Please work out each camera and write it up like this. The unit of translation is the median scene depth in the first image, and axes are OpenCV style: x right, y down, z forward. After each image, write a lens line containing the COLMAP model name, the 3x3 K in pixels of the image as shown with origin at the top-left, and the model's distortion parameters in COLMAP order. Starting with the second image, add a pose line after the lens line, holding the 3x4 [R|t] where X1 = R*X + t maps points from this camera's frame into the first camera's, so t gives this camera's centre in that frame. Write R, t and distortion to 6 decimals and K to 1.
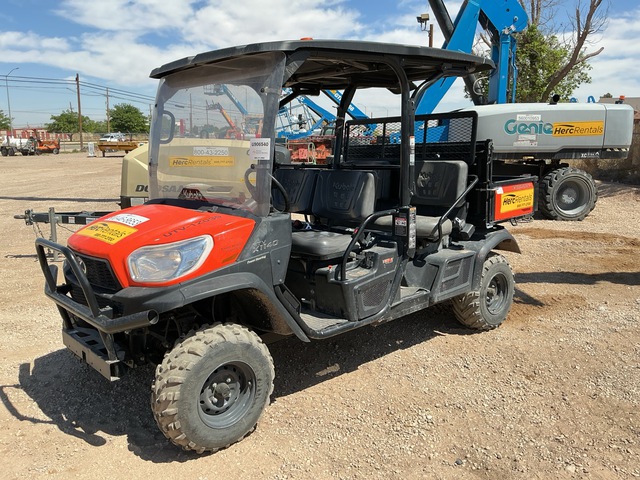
lens RADIAL K [[527.6, 0, 320.0], [0, 527.6, 240.0], [0, 0, 1]] dist [0.012501, 0.001344]
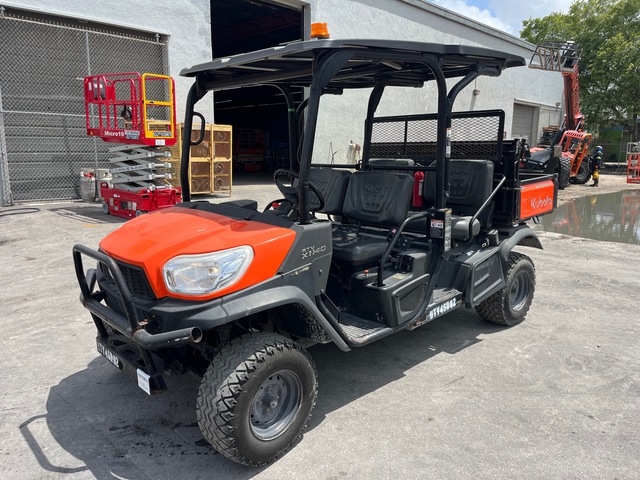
lens RADIAL K [[481.0, 0, 320.0], [0, 481.0, 240.0], [0, 0, 1]] dist [-0.006698, -0.001392]
pose [[0.999986, -0.005042, -0.001492, -0.062833], [0.005088, 0.999457, 0.032564, -0.035279], [0.001327, -0.032571, 0.999469, 0.102103]]
